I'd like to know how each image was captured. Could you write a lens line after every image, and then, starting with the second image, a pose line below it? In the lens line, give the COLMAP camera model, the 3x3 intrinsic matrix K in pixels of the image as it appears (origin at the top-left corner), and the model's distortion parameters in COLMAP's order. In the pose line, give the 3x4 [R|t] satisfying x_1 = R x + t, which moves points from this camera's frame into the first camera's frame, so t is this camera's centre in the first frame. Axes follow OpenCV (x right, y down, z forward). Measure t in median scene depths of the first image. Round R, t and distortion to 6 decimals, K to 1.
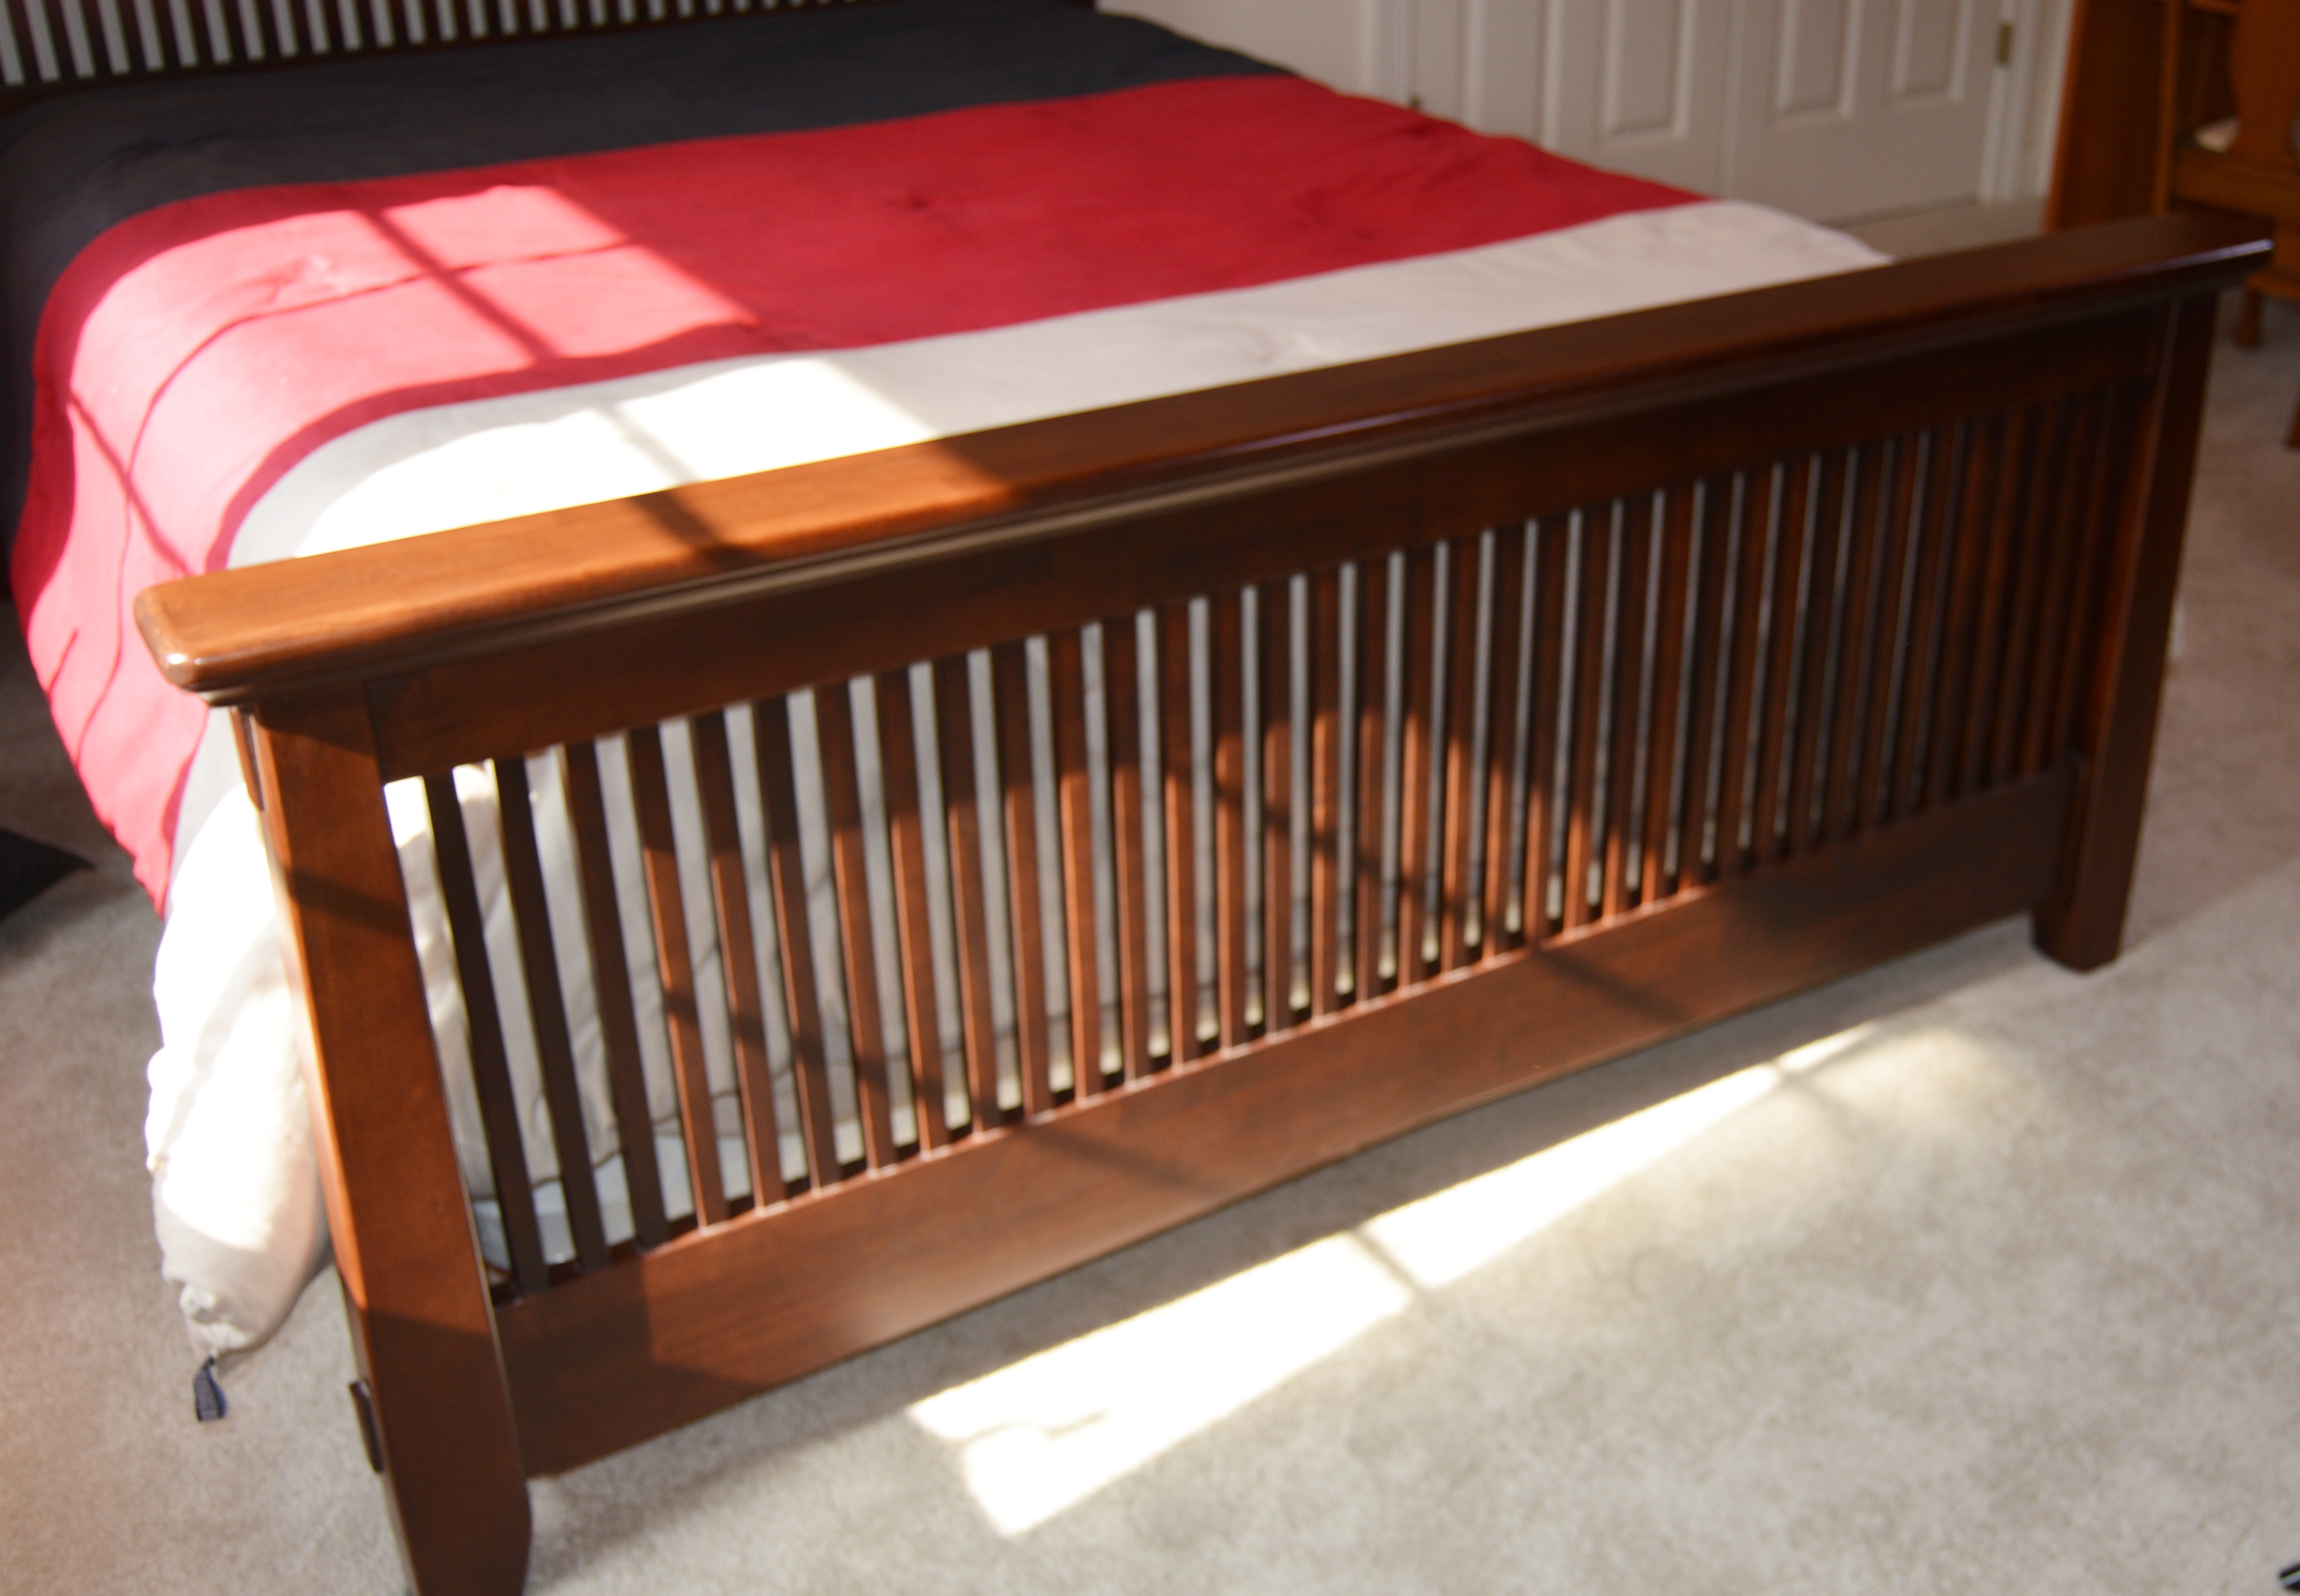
lens RADIAL K [[2487.8, 0, 1449.0], [0, 2487.8, 801.3], [0, 0, 1]] dist [-0.093106, 0.034507]
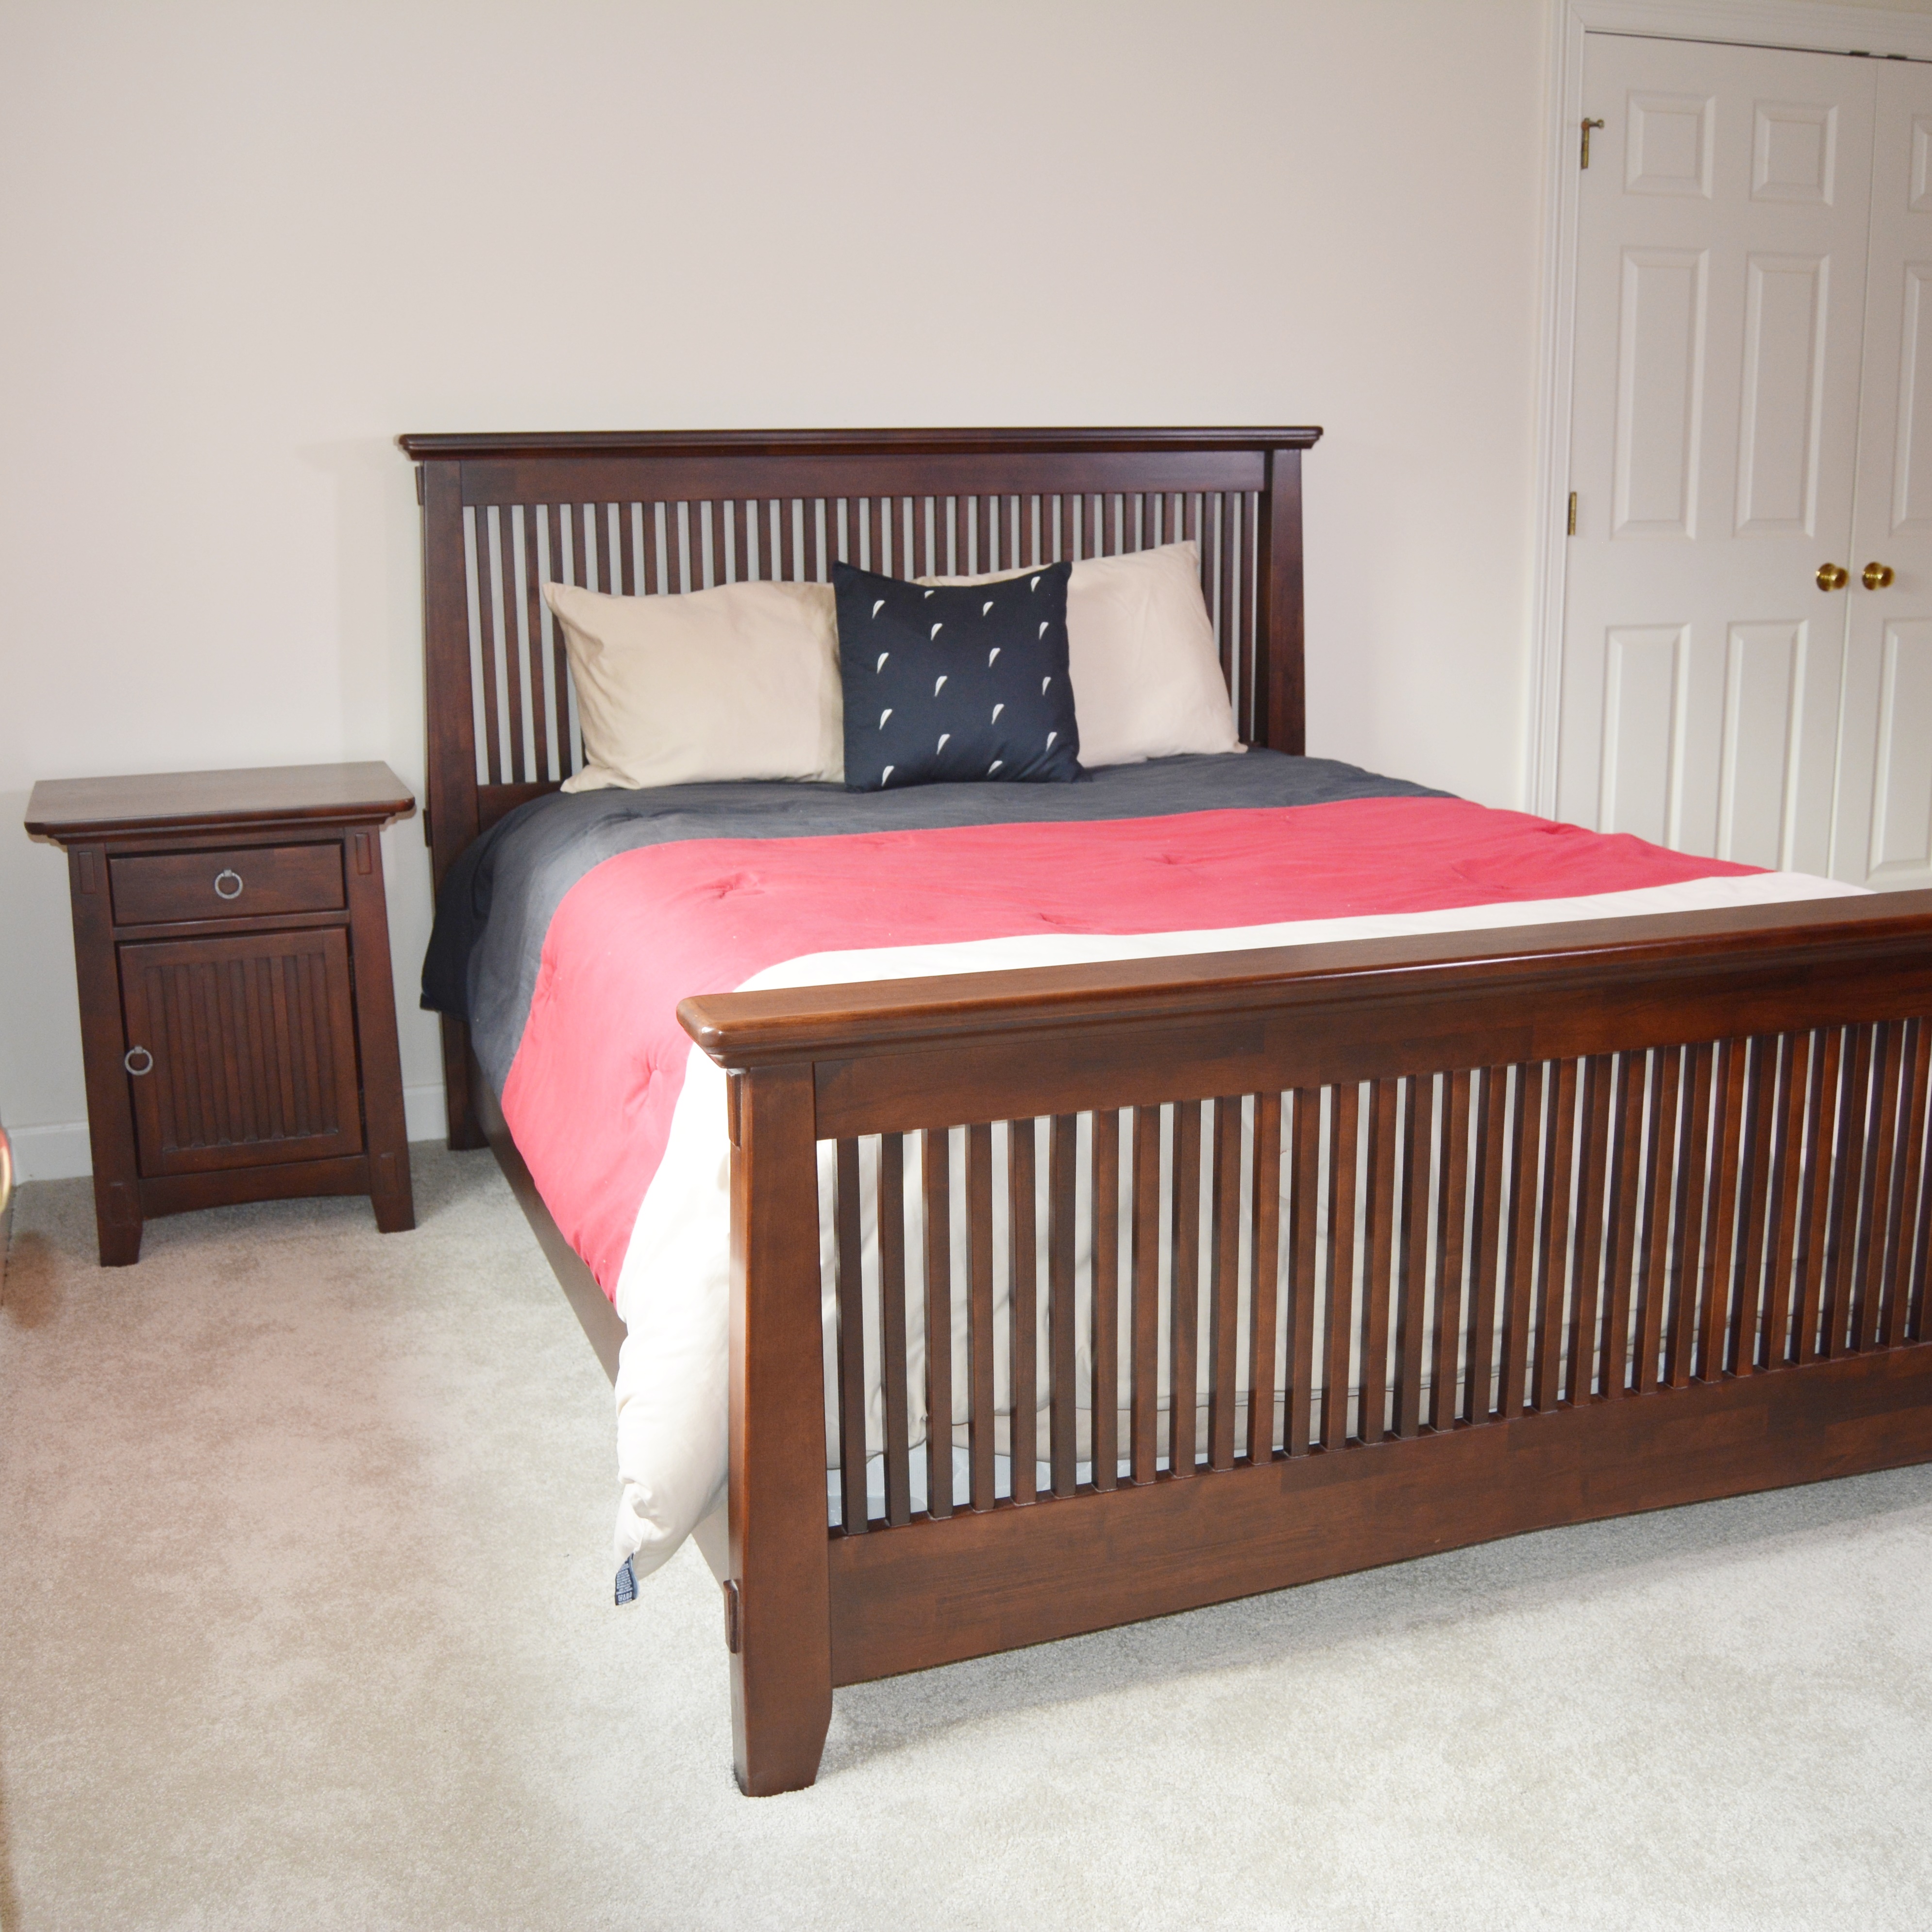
lens RADIAL K [[2281.2, 0, 966.0], [0, 2281.2, 966.0], [0, 0, 1]] dist [-0.086111, 0.016626]
pose [[0.961817, 0.027101, -0.272347, 0.028648], [-0.096264, 0.965001, -0.243937, 0.183615], [0.256204, 0.260840, 0.930764, -0.256086]]
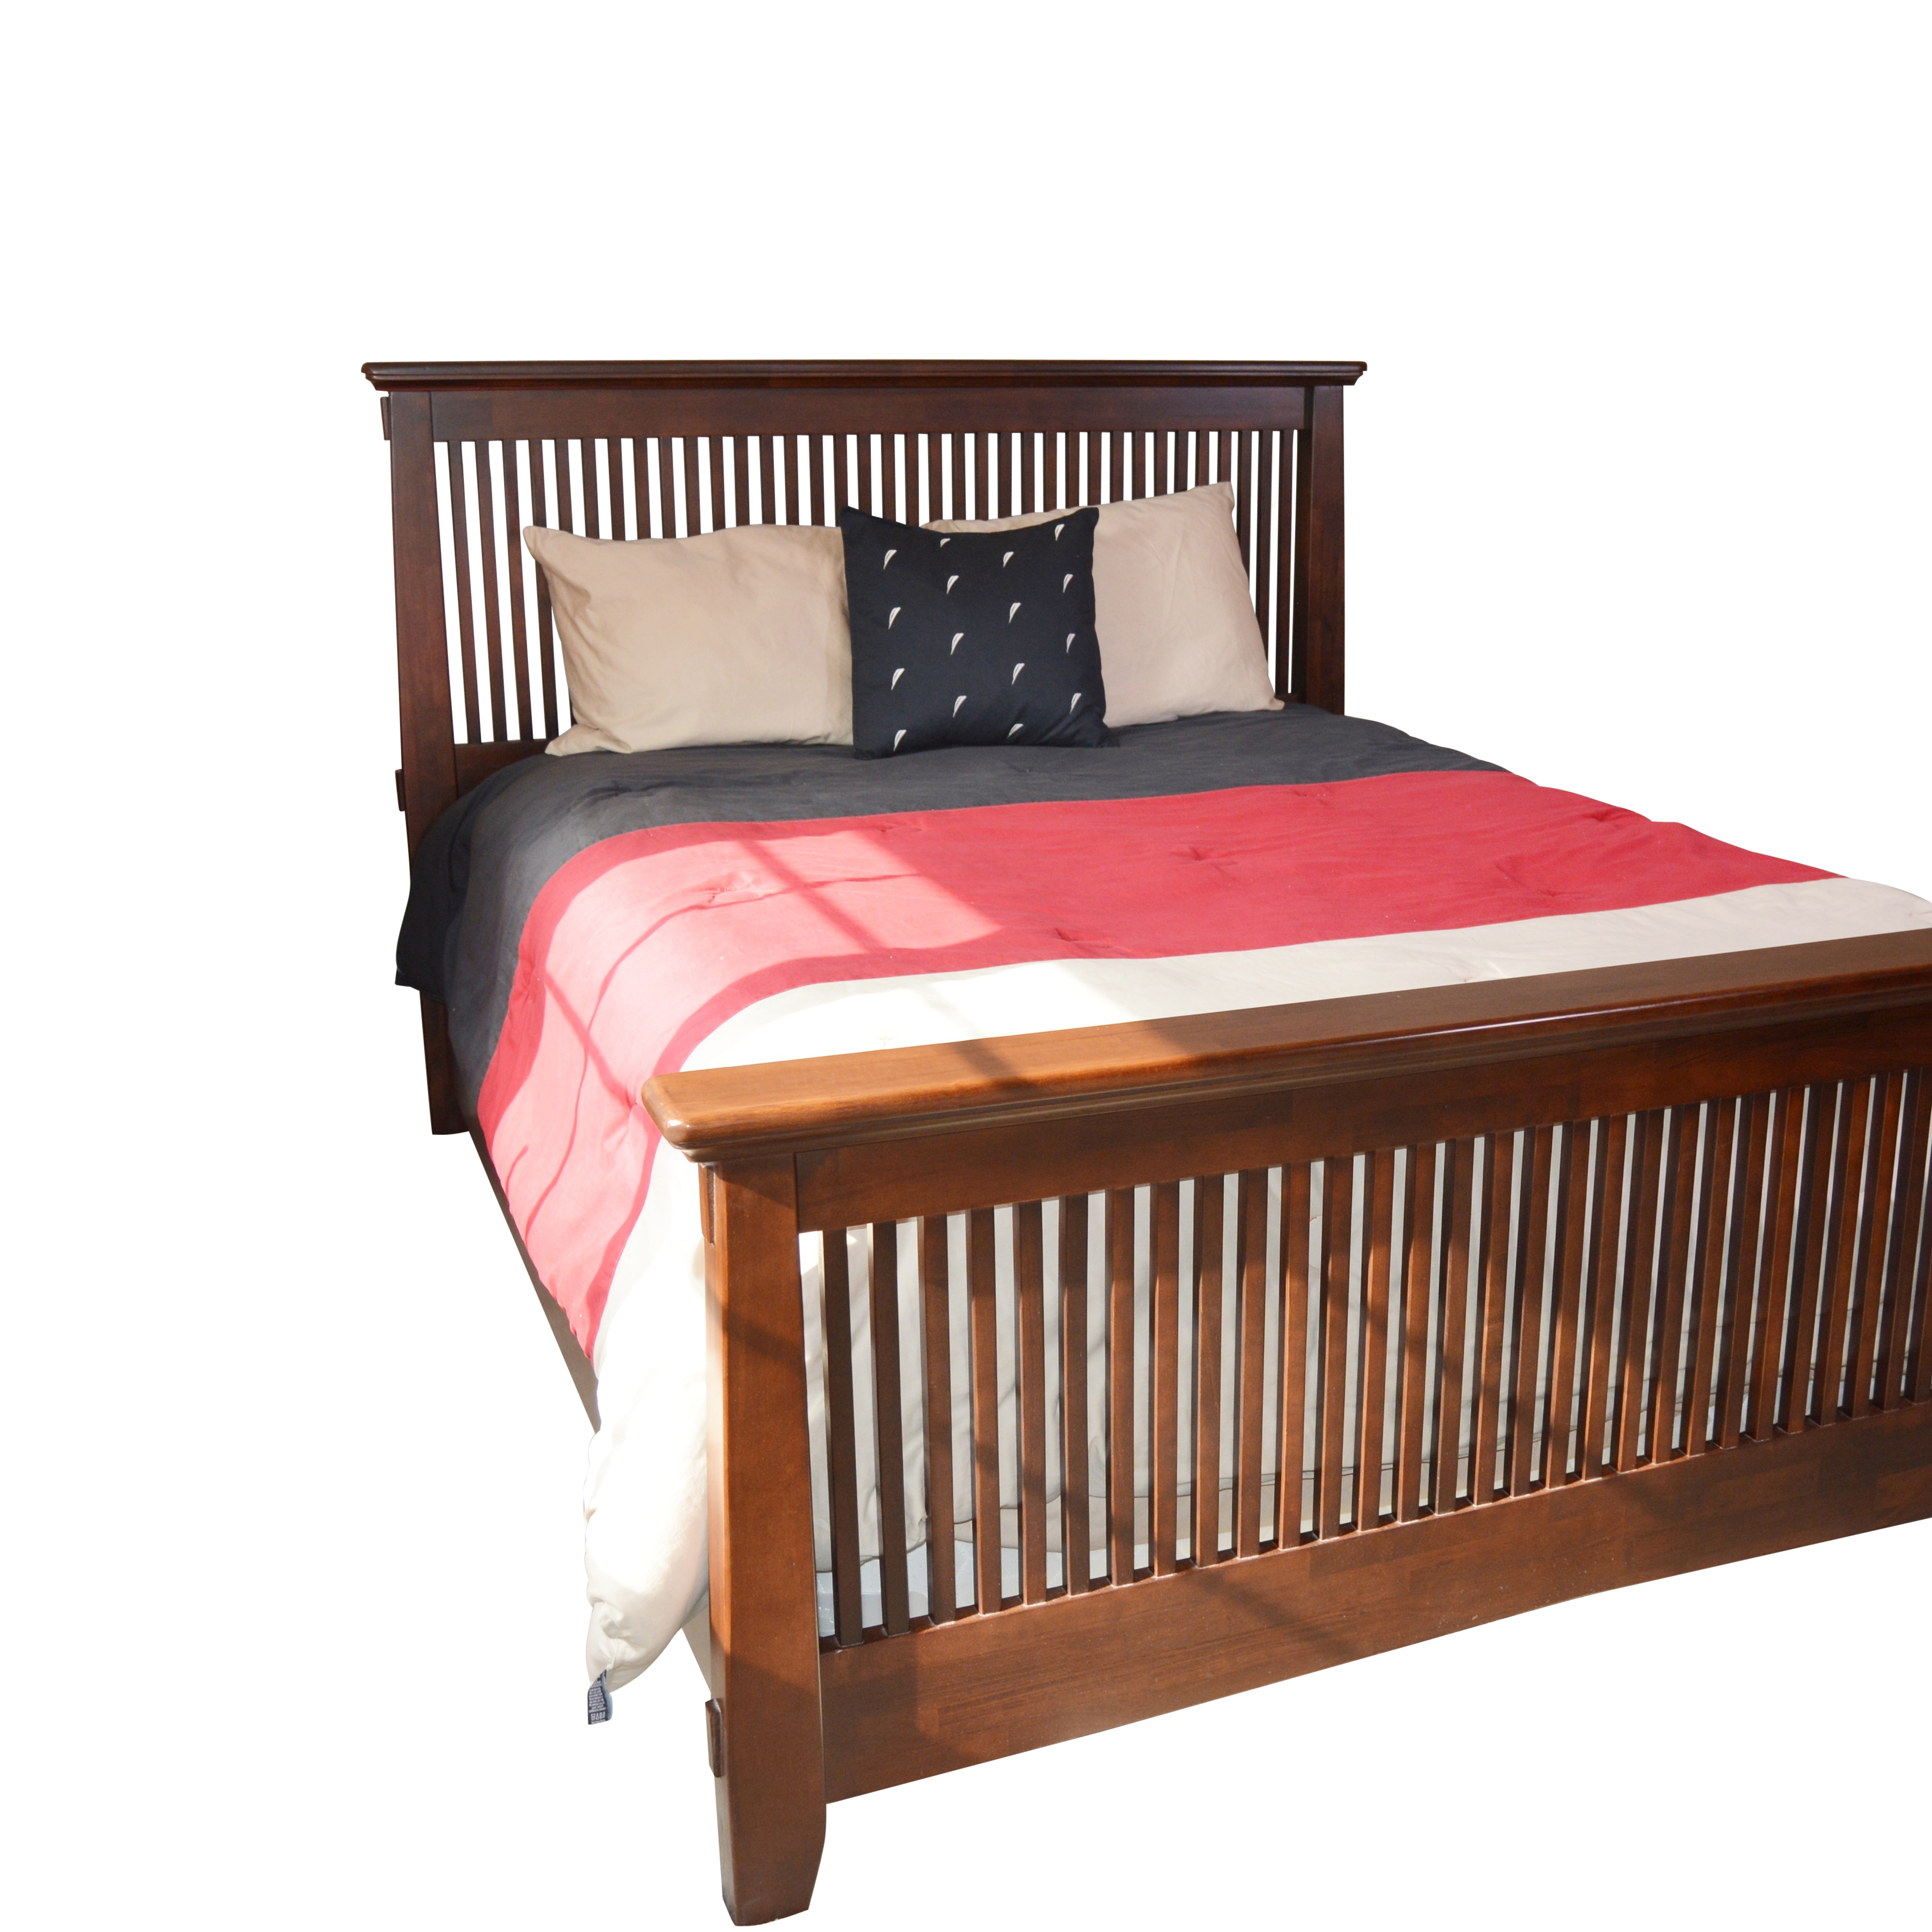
lens RADIAL K [[2319.8, 0, 1206.0], [0, 2319.8, 972.1], [0, 0, 1]] dist [-0.081697, 0.003237]
pose [[0.981688, 0.041029, -0.186027, 0.019132], [-0.078262, 0.977177, -0.197482, 0.072446], [0.173678, 0.208425, 0.962494, -0.191703]]
